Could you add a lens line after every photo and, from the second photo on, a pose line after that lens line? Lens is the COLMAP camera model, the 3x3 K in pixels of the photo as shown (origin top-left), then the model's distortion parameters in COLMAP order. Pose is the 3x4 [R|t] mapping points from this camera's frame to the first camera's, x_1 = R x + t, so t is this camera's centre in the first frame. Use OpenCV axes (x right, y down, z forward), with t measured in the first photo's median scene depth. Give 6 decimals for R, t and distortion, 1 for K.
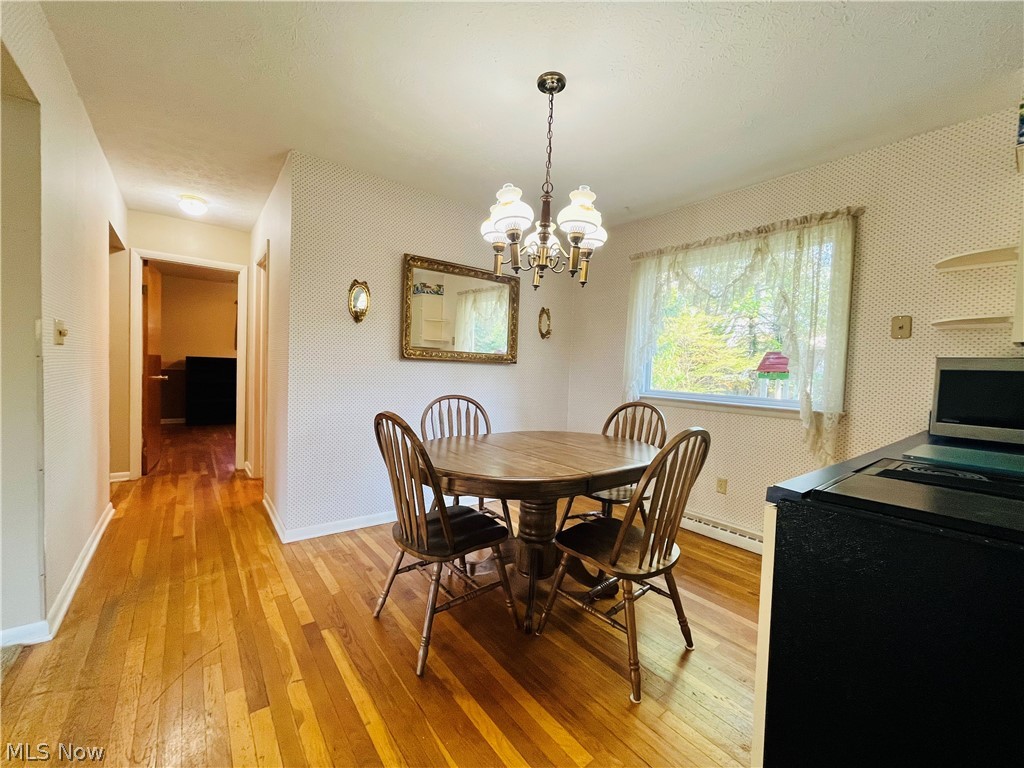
lens RADIAL K [[412.1, 0, 509.6], [0, 412.1, 385.3], [0, 0, 1]] dist [-0.002481, -0.000364]
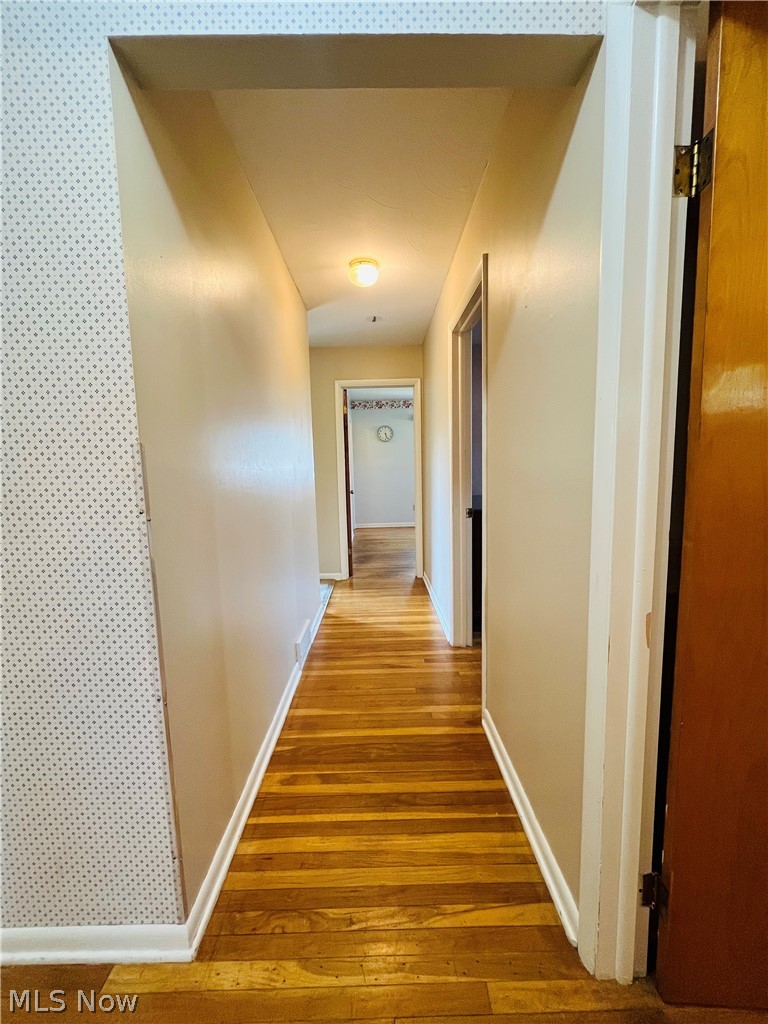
lens RADIAL K [[412.1, 0, 384.0], [0, 412.1, 508.8], [0, 0, 1]] dist [-0.002481, -0.000364]
pose [[0.792515, 0.011884, -0.609737, -0.369284], [0.017766, 0.998936, 0.042561, -0.034736], [0.609594, -0.044563, 0.791460, 0.491873]]
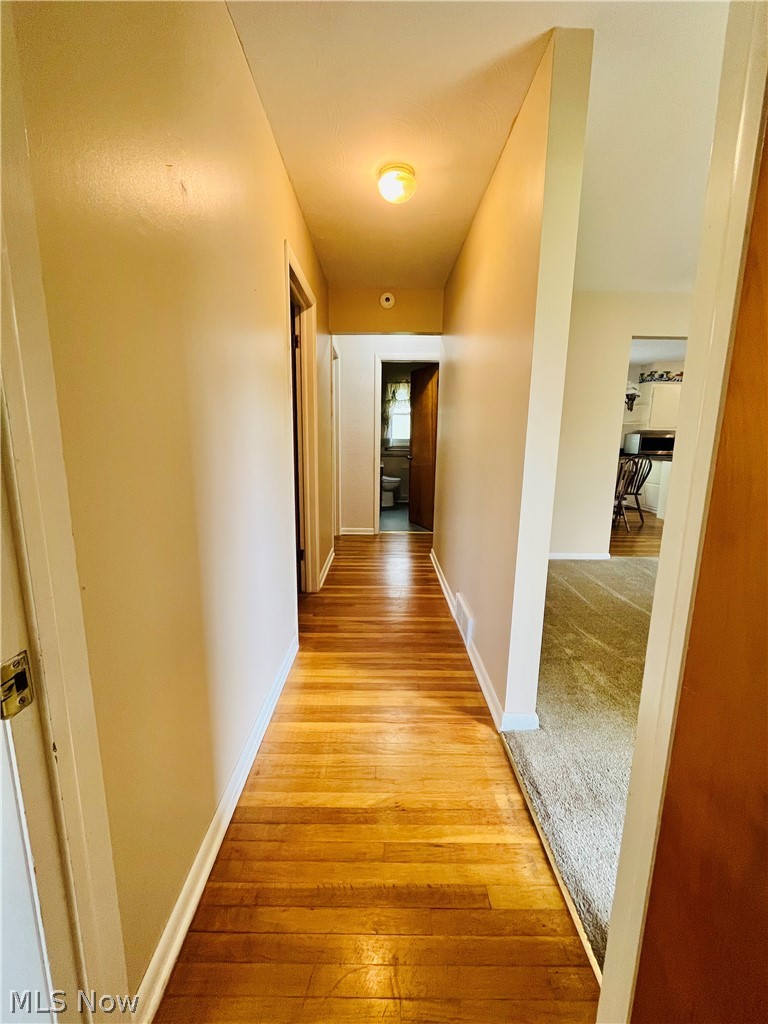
lens RADIAL K [[412.1, 0, 384.0], [0, 412.1, 508.8], [0, 0, 1]] dist [-0.002481, -0.000364]
pose [[-0.786833, -0.159739, 0.596135, -1.225670], [-0.015506, 0.970735, 0.239651, -0.114023], [-0.616971, 0.179321, -0.766284, 1.582789]]
